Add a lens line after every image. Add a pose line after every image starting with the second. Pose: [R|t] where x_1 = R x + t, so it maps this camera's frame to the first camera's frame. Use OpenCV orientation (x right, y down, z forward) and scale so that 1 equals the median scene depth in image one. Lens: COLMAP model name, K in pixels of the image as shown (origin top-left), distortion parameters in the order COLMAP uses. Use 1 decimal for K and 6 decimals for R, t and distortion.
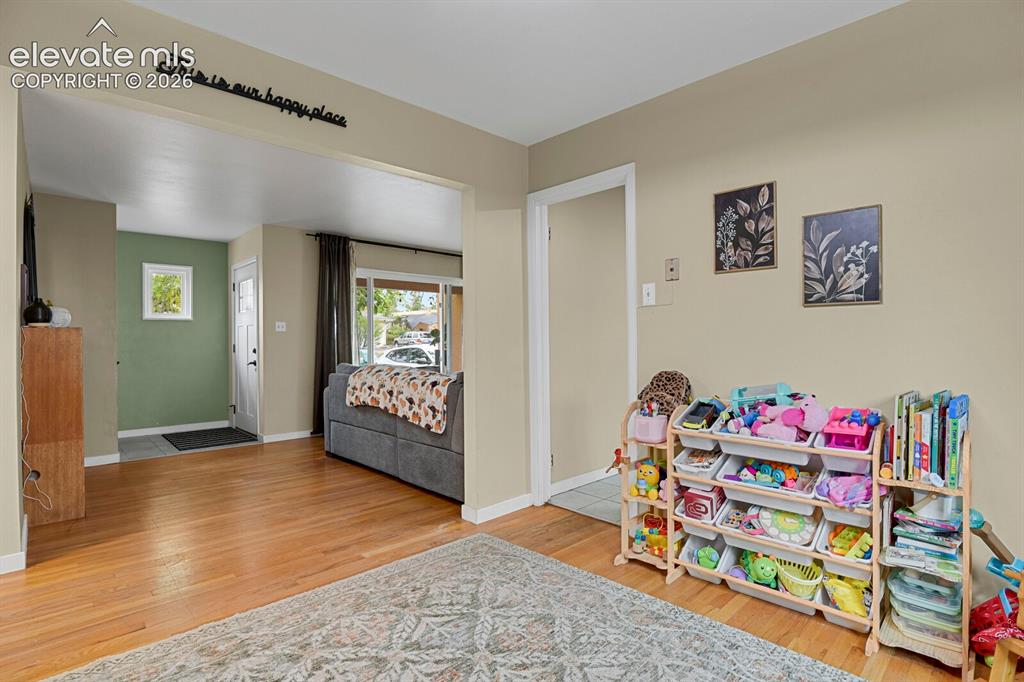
lens RADIAL K [[504.8, 0, 513.2], [0, 504.8, 344.1], [0, 0, 1]] dist [-0.028279, -0.003081]
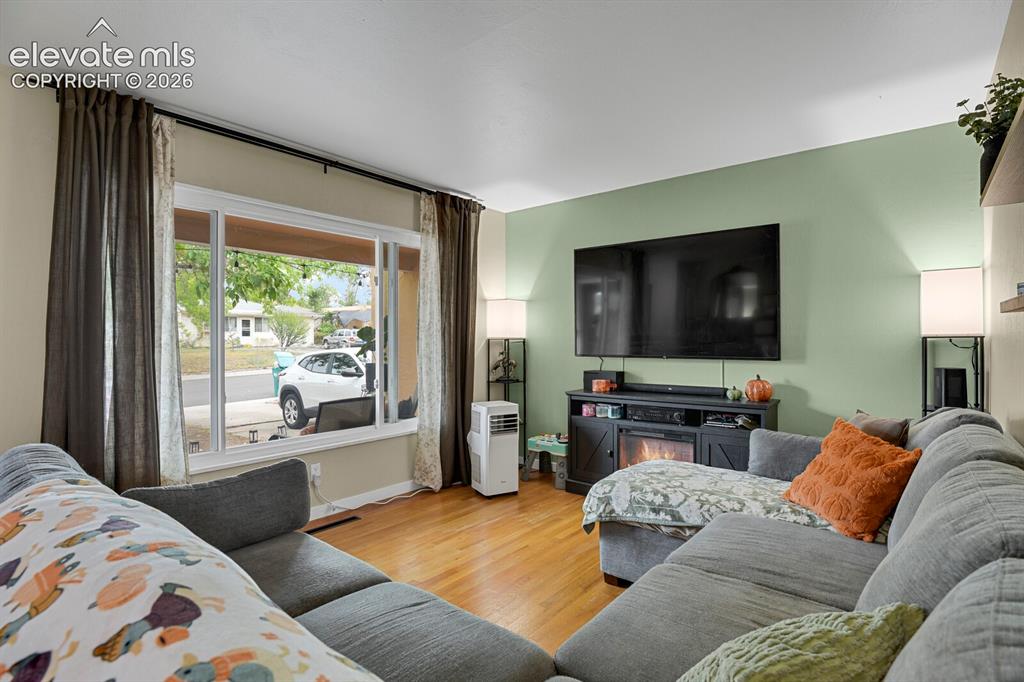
lens RADIAL K [[504.8, 0, 514.5], [0, 504.8, 339.5], [0, 0, 1]] dist [-0.028279, -0.003081]
pose [[0.992369, 0.002141, 0.123286, -0.049463], [-0.001523, 0.999986, -0.005105, -0.010737], [-0.123296, 0.004878, 0.992358, 0.346490]]
